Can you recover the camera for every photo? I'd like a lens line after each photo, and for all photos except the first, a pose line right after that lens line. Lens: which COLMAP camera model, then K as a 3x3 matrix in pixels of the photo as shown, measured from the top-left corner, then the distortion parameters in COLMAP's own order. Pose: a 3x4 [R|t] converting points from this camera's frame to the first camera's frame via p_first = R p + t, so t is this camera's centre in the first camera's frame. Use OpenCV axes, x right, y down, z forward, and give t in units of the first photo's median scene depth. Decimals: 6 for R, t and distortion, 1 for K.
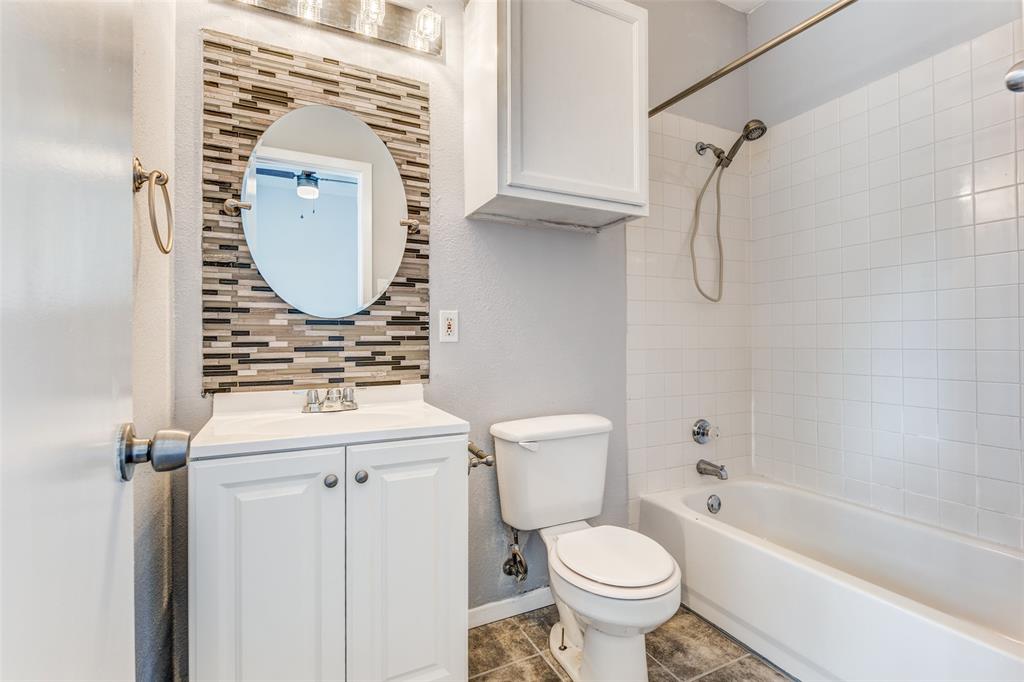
lens RADIAL K [[470.6, 0, 511.0], [0, 470.6, 339.1], [0, 0, 1]] dist [0.004634, 0.000137]
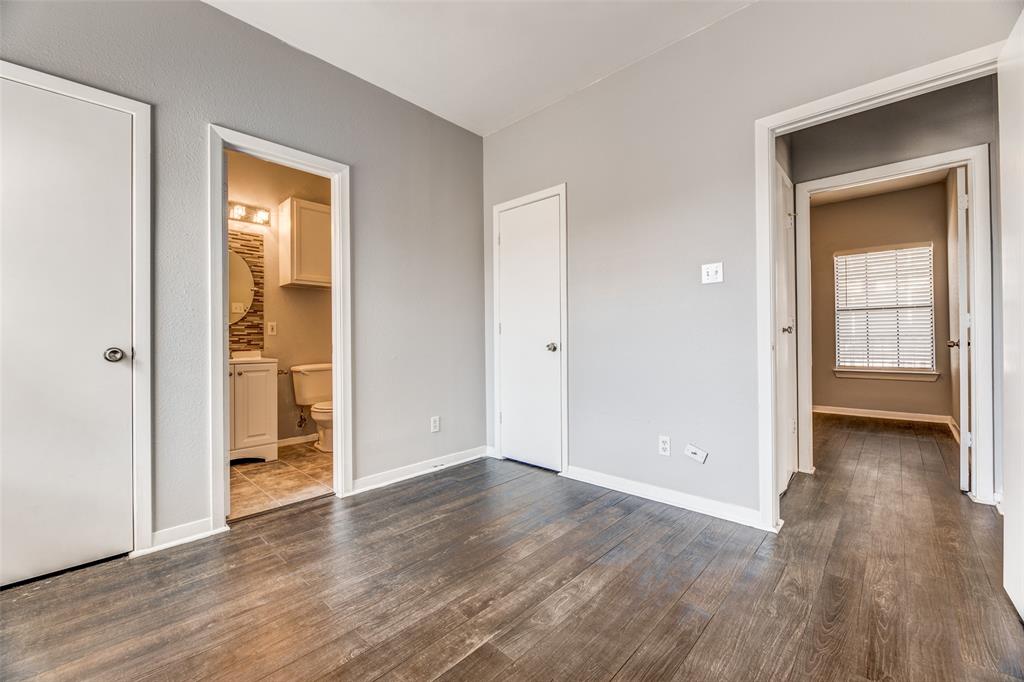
lens RADIAL K [[415.5, 0, 517.5], [0, 415.5, 335.2], [0, 0, 1]] dist [-0.001492, -0.000077]
pose [[0.930603, -0.001686, 0.366026, 0.296382], [0.002910, 0.999992, -0.002793, 0.019350], [-0.366018, 0.003664, 0.930601, -1.669201]]
